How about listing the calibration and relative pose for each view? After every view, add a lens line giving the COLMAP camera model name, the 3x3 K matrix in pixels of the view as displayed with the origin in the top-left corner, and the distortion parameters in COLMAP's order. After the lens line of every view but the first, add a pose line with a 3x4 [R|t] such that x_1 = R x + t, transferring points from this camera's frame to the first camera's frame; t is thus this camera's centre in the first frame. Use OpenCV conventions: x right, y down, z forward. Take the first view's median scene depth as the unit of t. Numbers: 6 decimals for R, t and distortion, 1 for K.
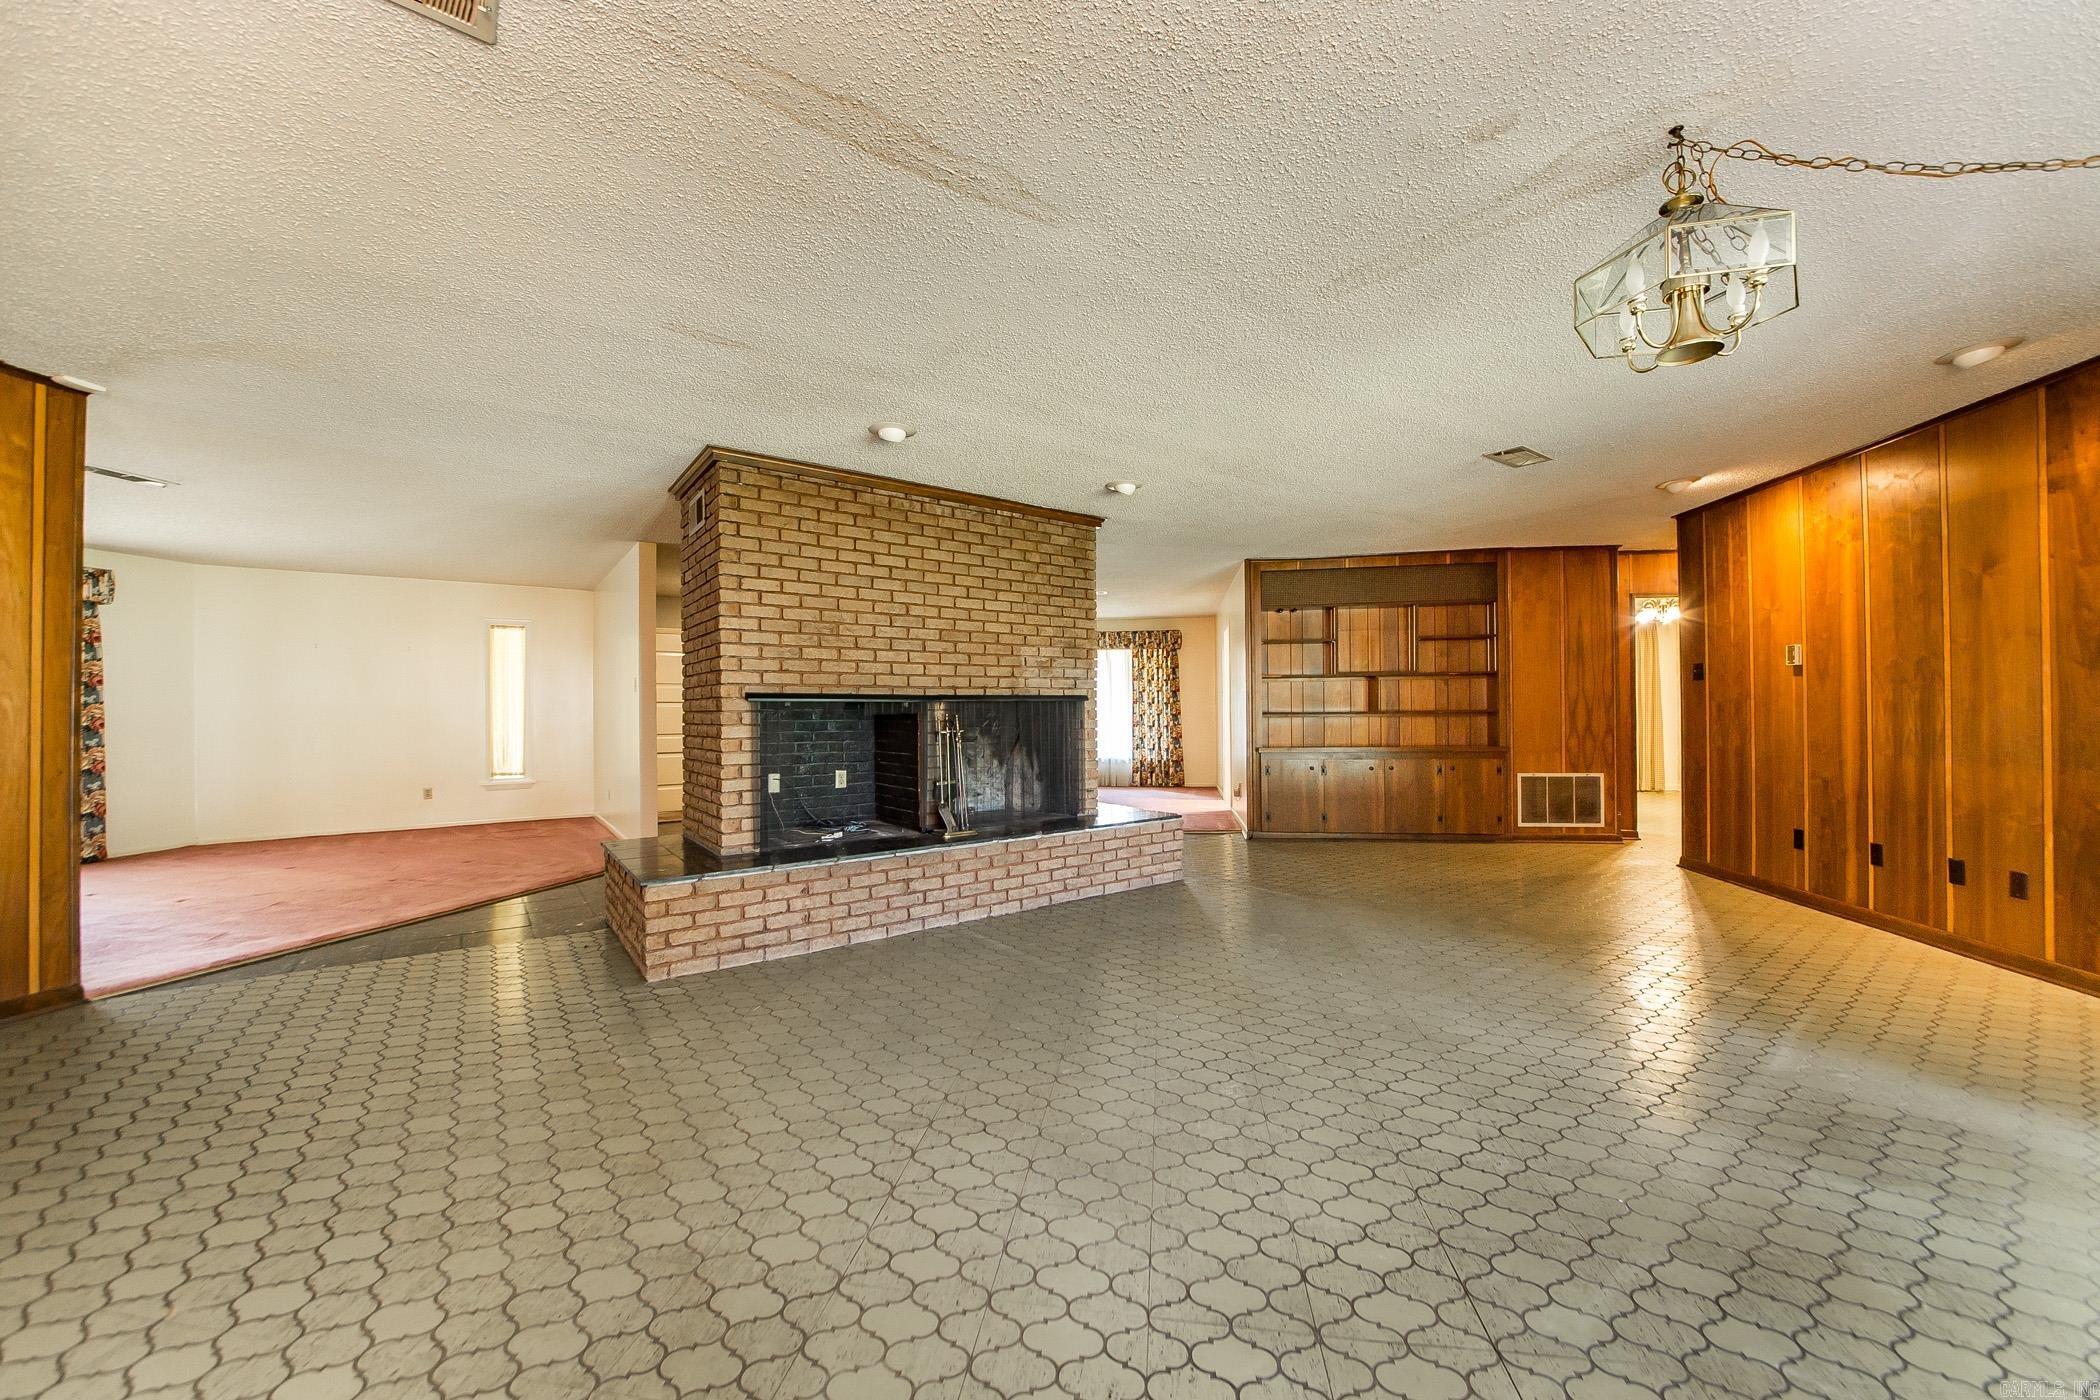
lens RADIAL K [[738.8, 0, 1071.3], [0, 738.8, 708.3], [0, 0, 1]] dist [-0.005621, -0.000191]
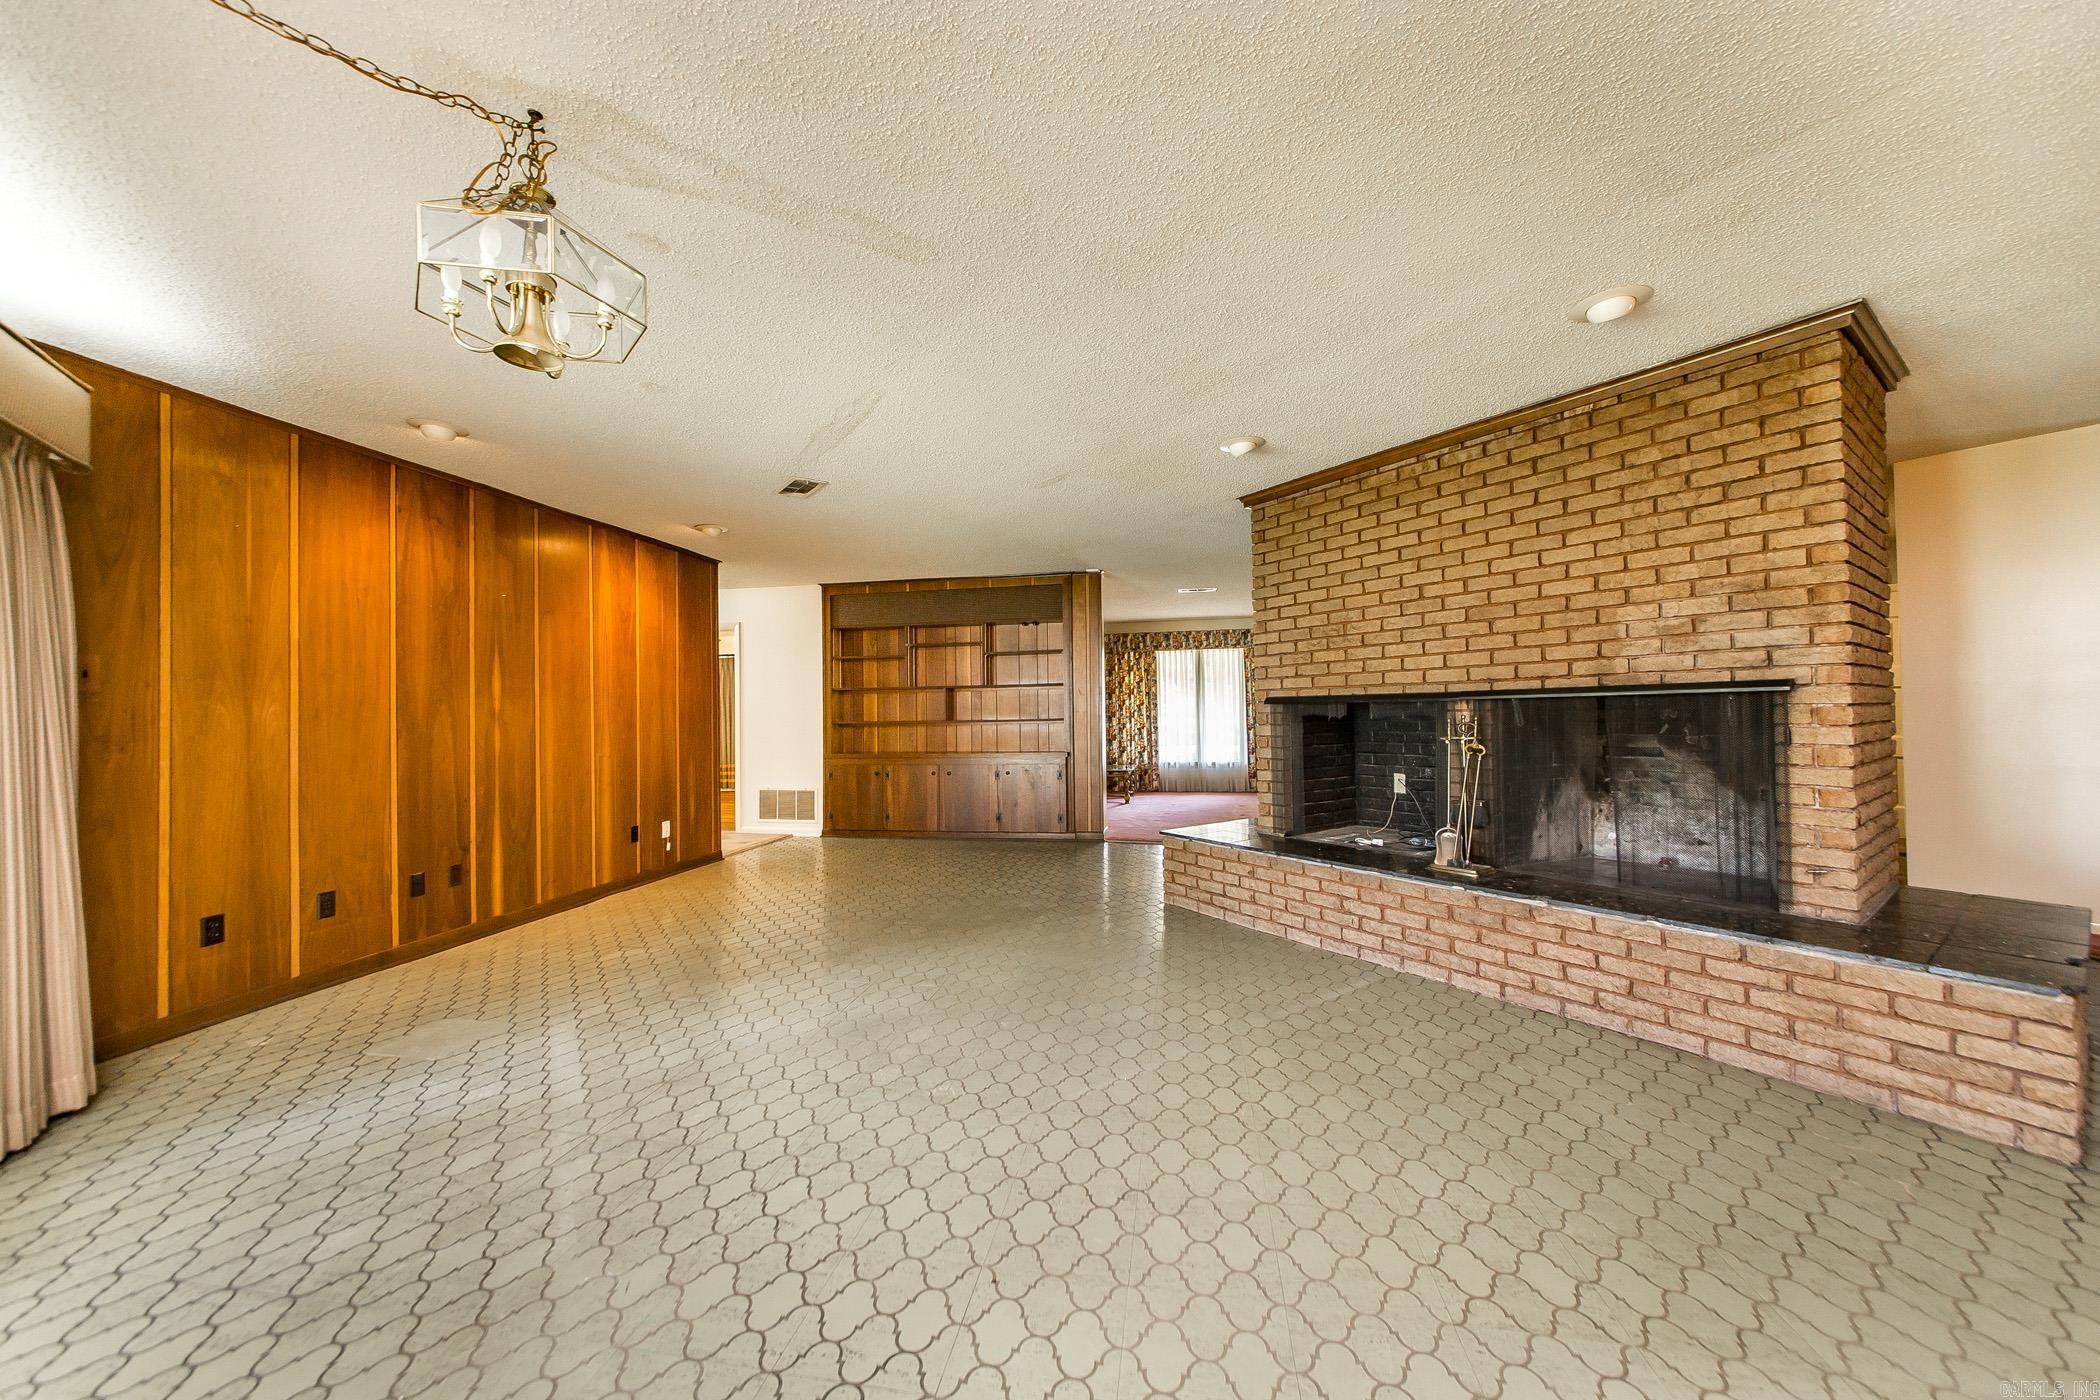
lens RADIAL K [[738.8, 0, 1066.6], [0, 738.8, 712.0], [0, 0, 1]] dist [-0.005621, -0.000191]
pose [[-0.010857, 0.002595, -0.999938, 0.644968], [0.016979, 0.999853, 0.002411, -0.005458], [0.999797, -0.016951, -0.010899, 0.616012]]
